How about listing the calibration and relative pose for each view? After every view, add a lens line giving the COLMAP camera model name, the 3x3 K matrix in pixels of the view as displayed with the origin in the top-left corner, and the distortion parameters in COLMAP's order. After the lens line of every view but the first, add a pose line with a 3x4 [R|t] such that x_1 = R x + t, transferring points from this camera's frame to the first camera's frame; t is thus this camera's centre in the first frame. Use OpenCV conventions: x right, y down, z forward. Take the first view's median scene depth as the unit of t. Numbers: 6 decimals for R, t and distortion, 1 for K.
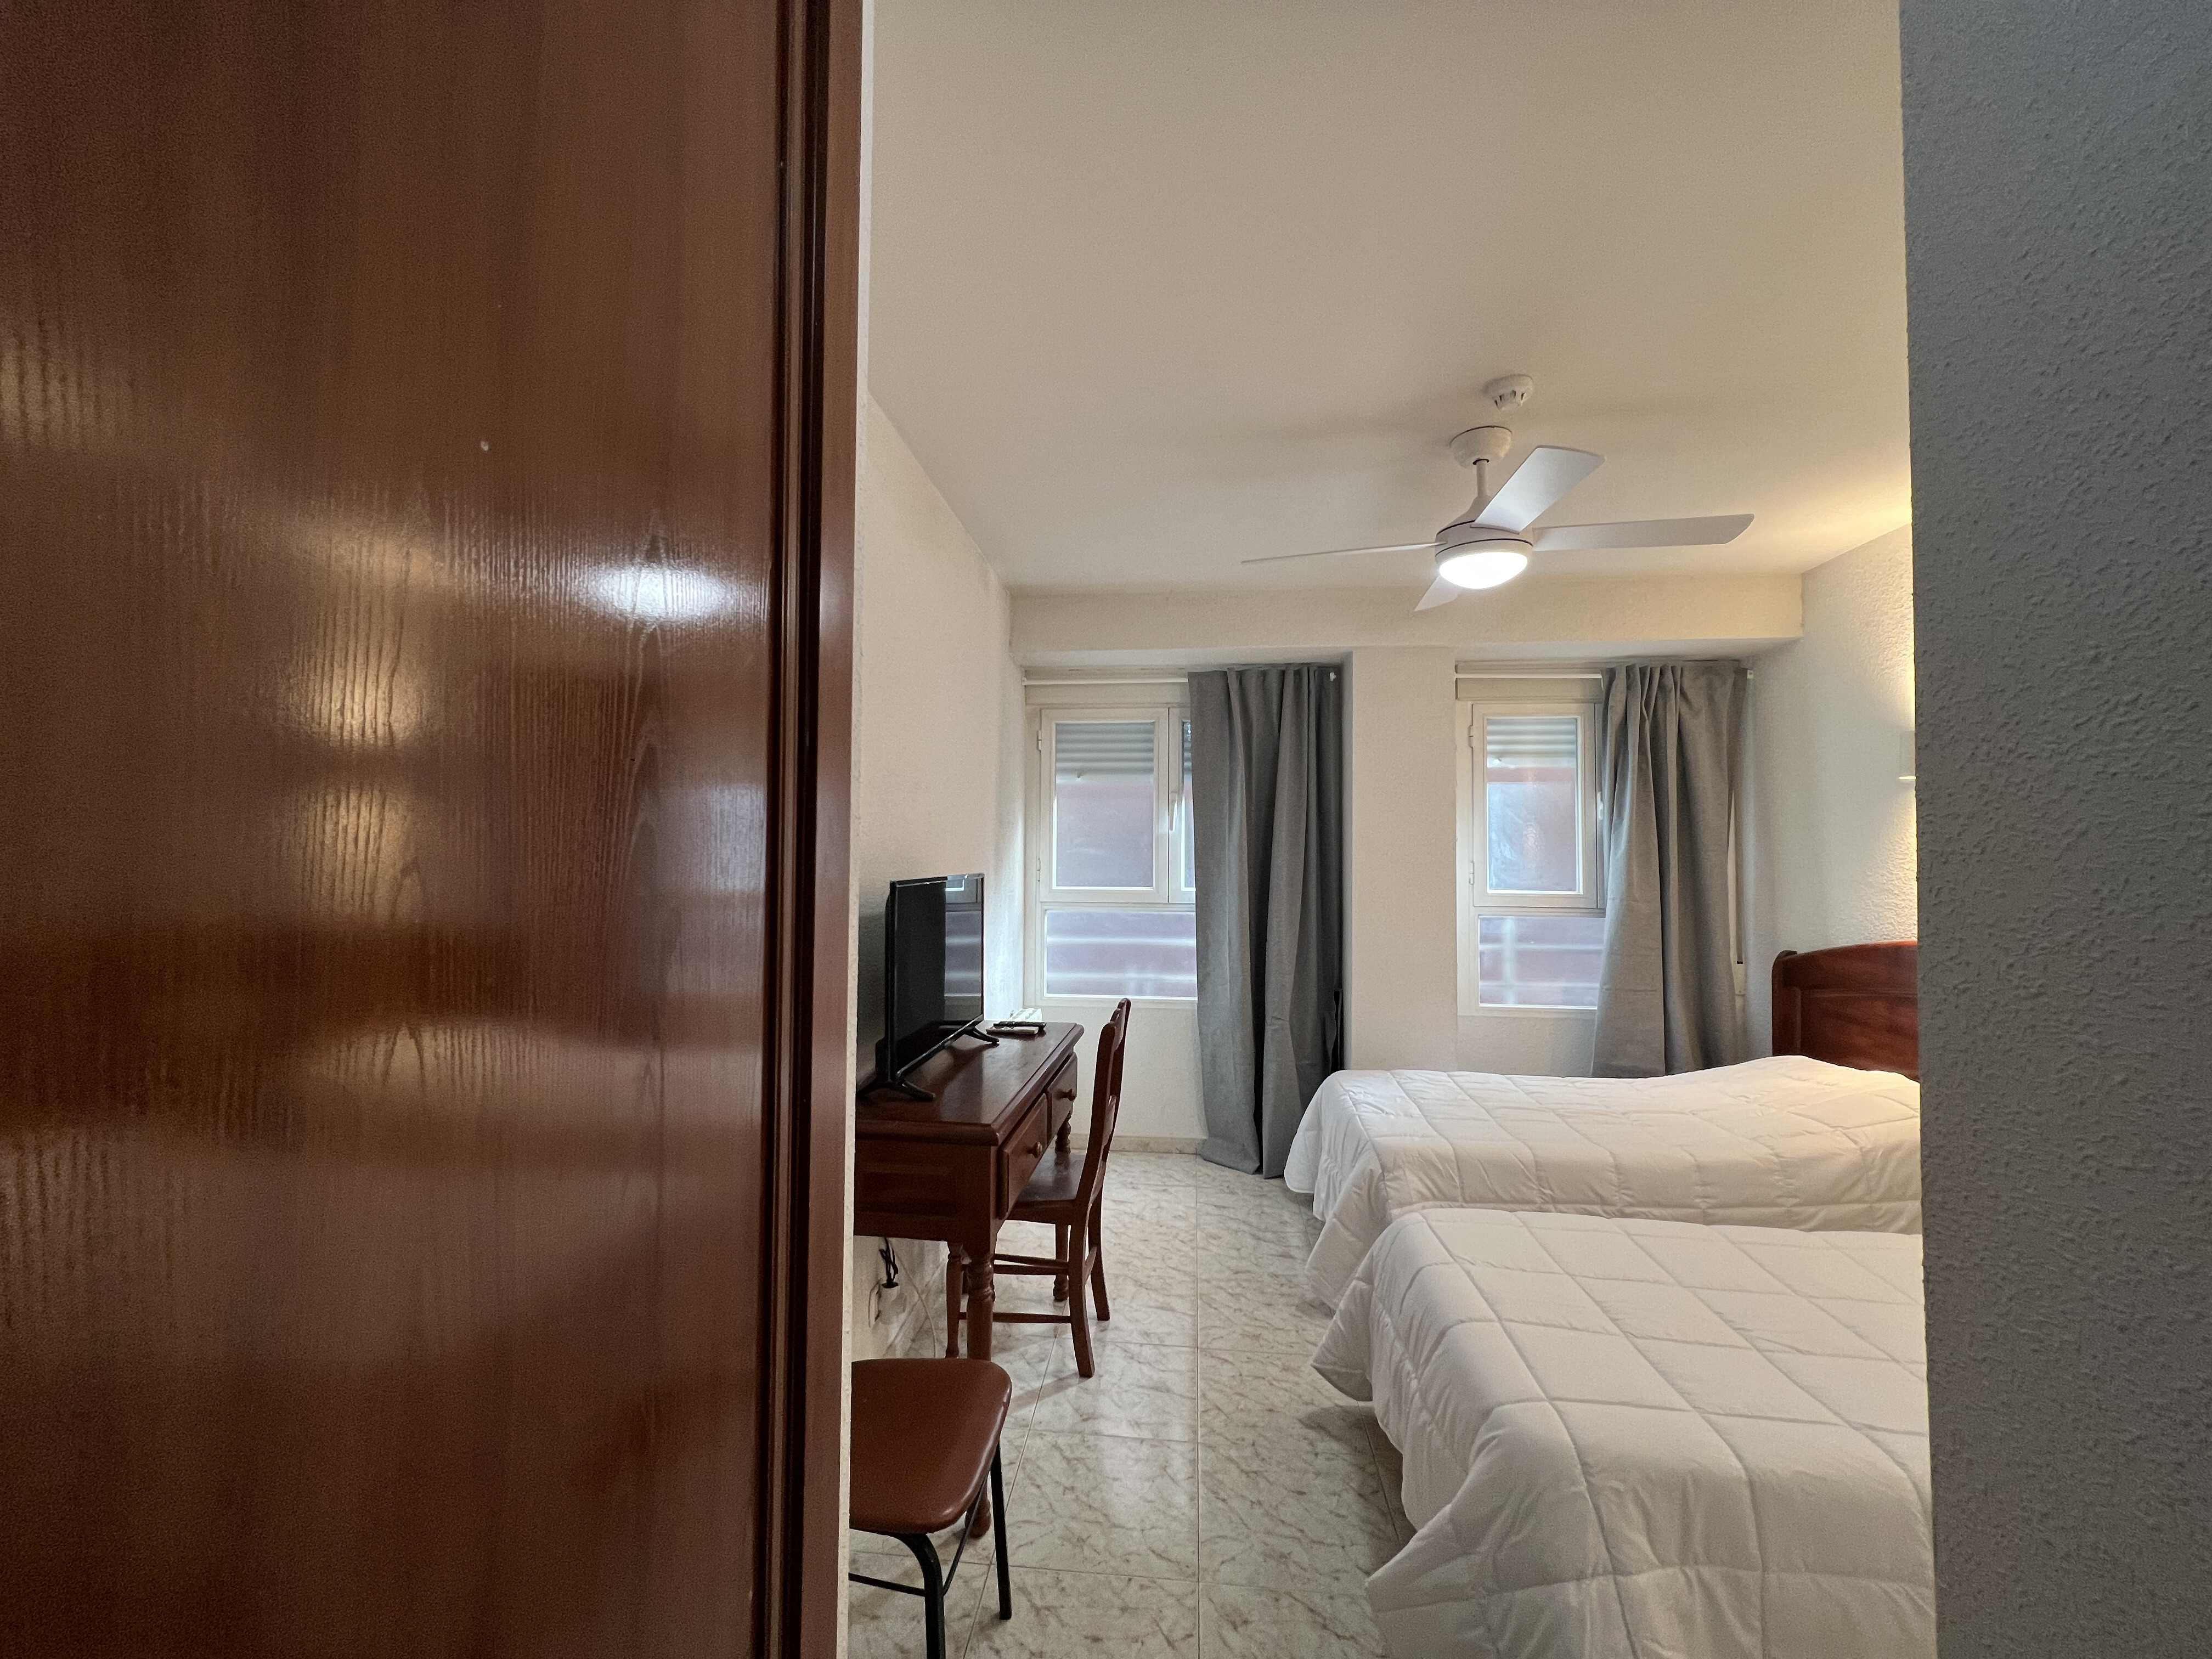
lens RADIAL K [[881.4, 0, 1101.9], [0, 881.4, 824.1], [0, 0, 1]] dist [-0.000465, 0.000037]
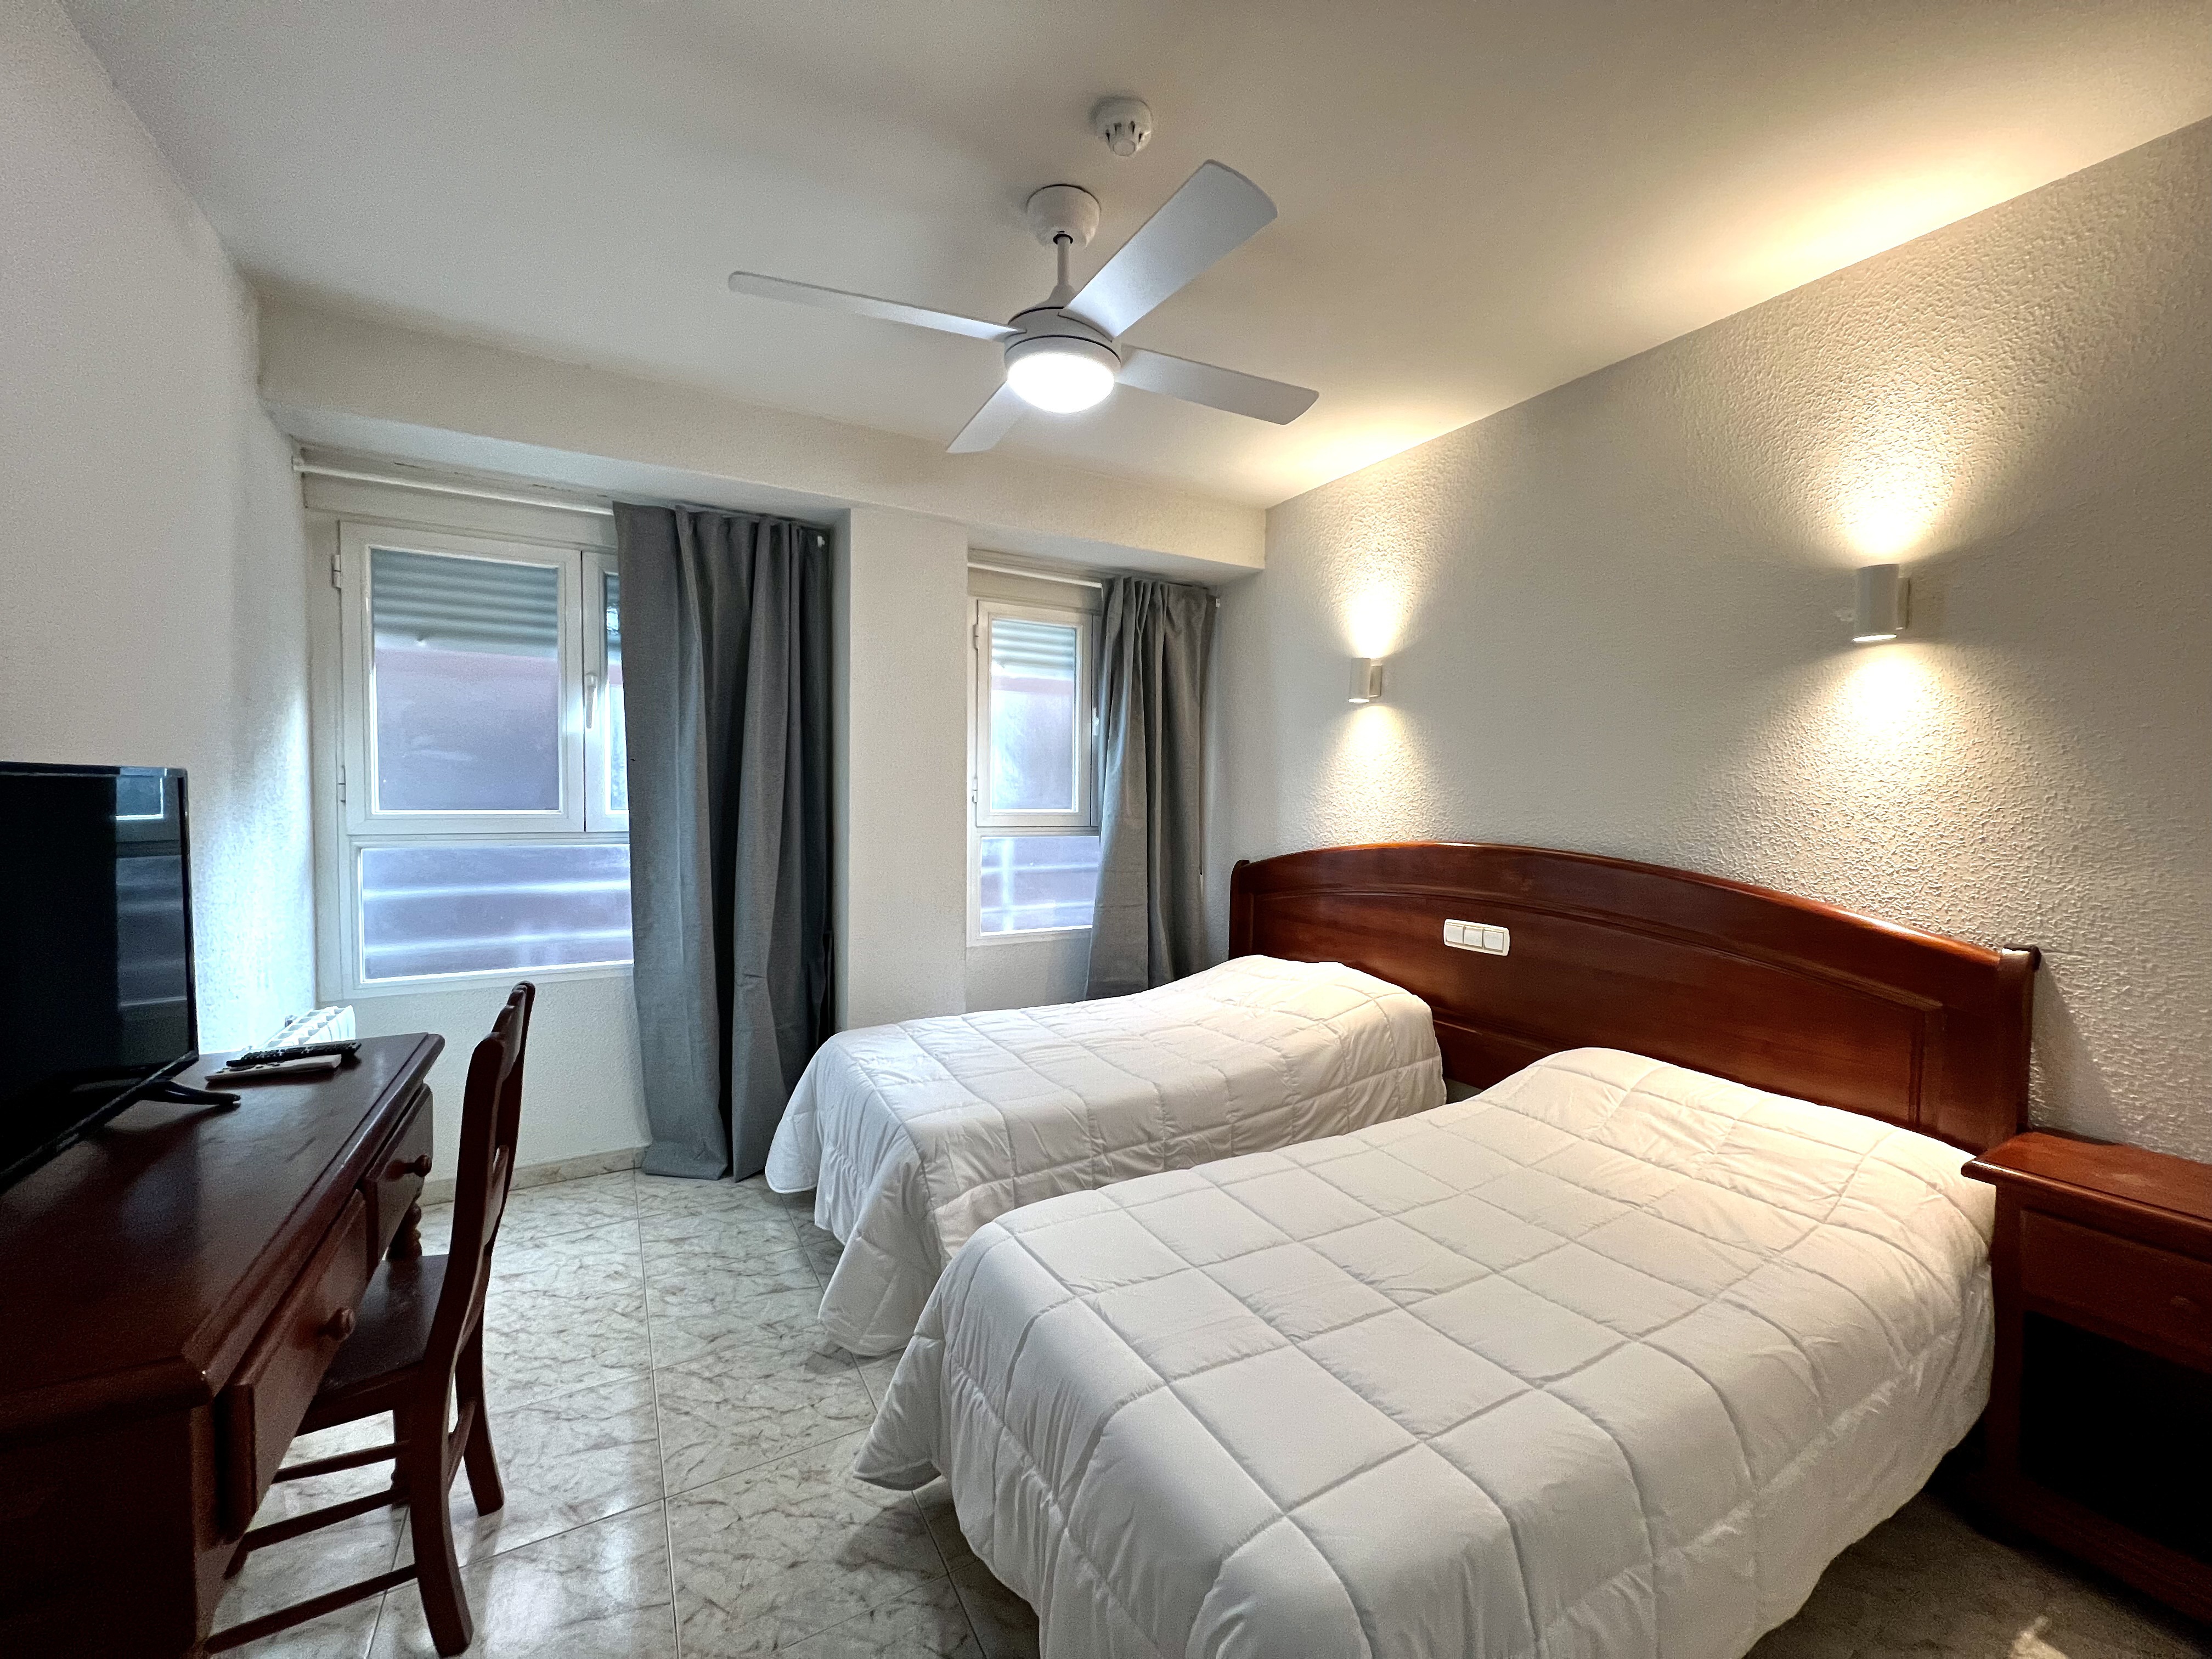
lens RADIAL K [[881.4, 0, 1101.9], [0, 881.4, 824.1], [0, 0, 1]] dist [-0.000465, 0.000037]
pose [[0.812413, -0.018869, 0.582777, 0.000468], [-0.025172, 0.997409, 0.067385, 0.030791], [-0.582539, -0.069414, 0.809833, 0.226601]]
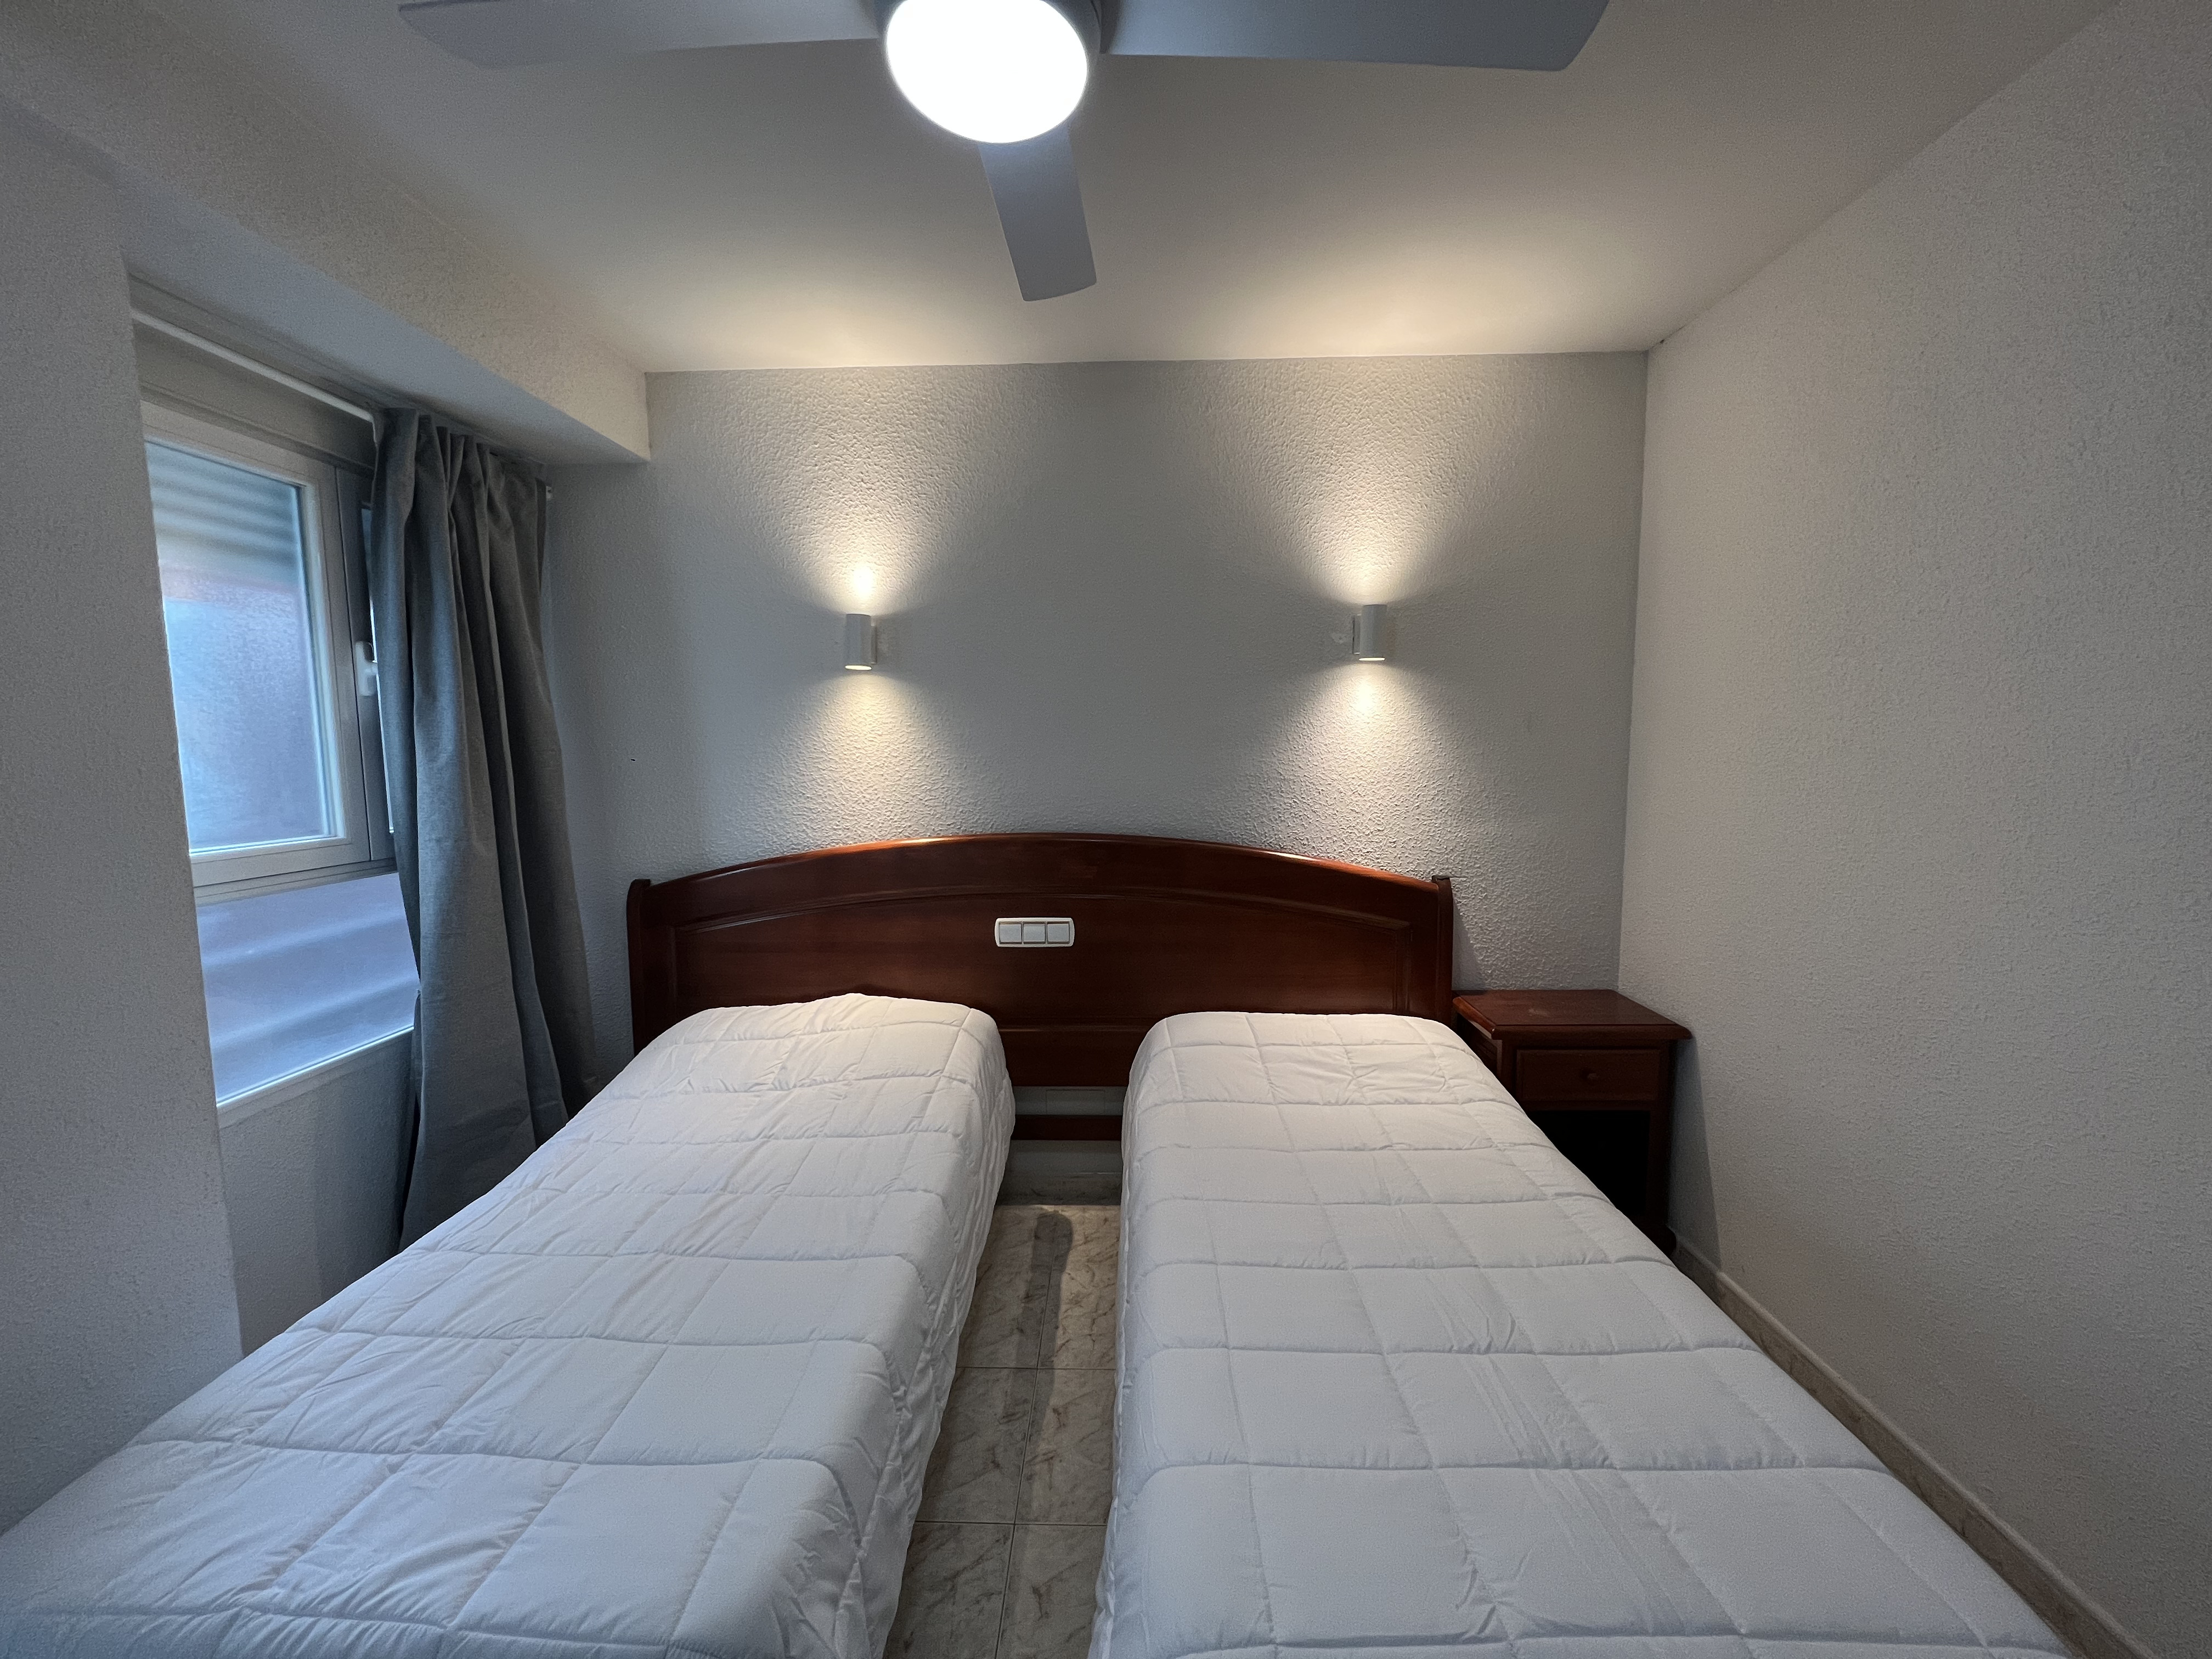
lens RADIAL K [[884.2, 0, 1096.7], [0, 884.2, 823.3], [0, 0, 1]] dist [0.000111, -0.000440]
pose [[-0.074519, -0.099824, 0.992211, -0.007232], [-0.026404, 0.994826, 0.098104, 0.008755], [-0.996870, -0.018887, -0.076769, 0.685905]]
